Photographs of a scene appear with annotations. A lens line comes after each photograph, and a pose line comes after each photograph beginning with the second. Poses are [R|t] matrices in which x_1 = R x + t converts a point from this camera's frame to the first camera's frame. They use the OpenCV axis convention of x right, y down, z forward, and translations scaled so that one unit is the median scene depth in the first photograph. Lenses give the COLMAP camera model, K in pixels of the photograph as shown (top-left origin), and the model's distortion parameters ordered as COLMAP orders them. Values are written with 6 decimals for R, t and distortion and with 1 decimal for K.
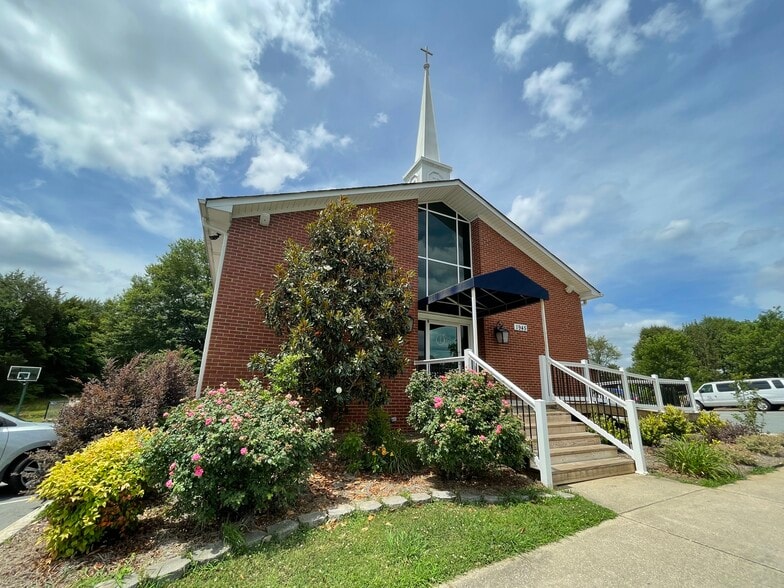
lens RADIAL K [[321.2, 0, 392.0], [0, 321.2, 294.0], [0, 0, 1]] dist [0.001193, 0.000082]
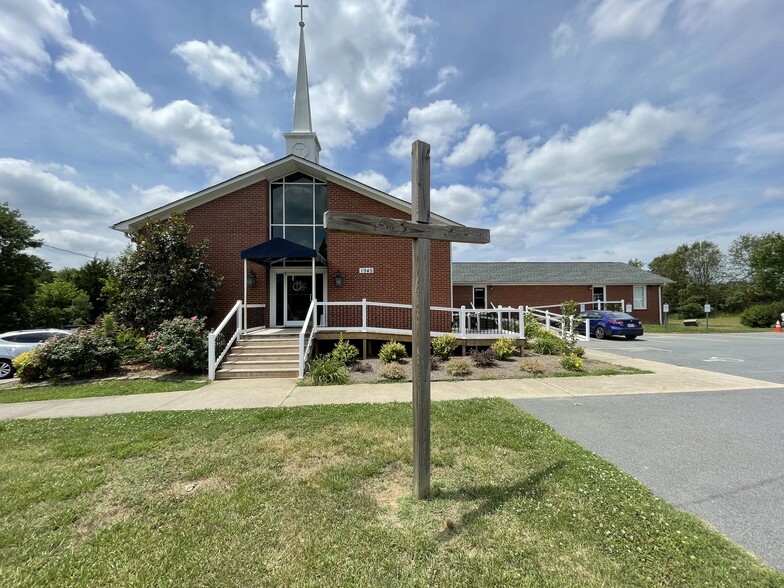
lens RADIAL K [[321.2, 0, 392.0], [0, 321.2, 294.0], [0, 0, 1]] dist [0.001193, 0.000082]
pose [[0.912807, -0.044822, -0.405924, 0.958361], [0.142642, 0.966351, 0.214056, -0.053407], [0.382670, -0.253294, 0.888485, -0.049981]]
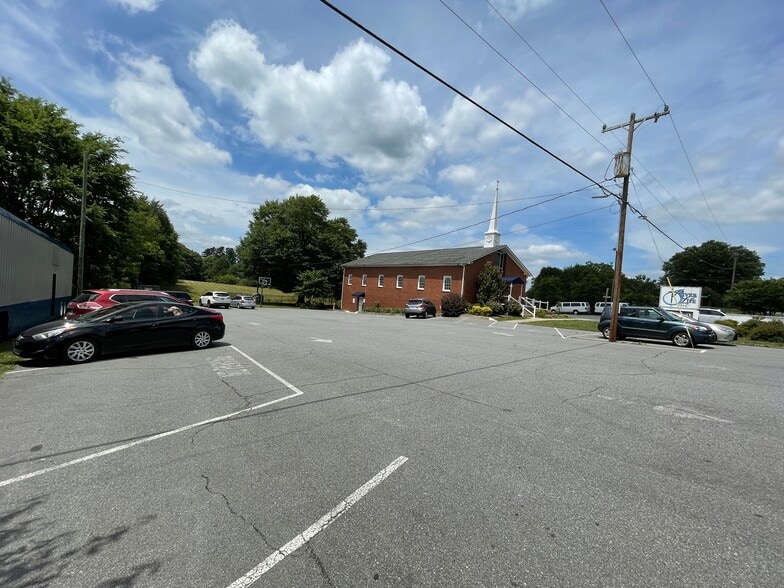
lens RADIAL K [[321.2, 0, 392.0], [0, 321.2, 294.0], [0, 0, 1]] dist [0.001193, 0.000082]
pose [[0.971829, 0.057976, 0.228445, -1.725383], [-0.120638, 0.955037, 0.270832, -0.627033], [-0.202471, -0.290762, 0.935127, -2.146679]]
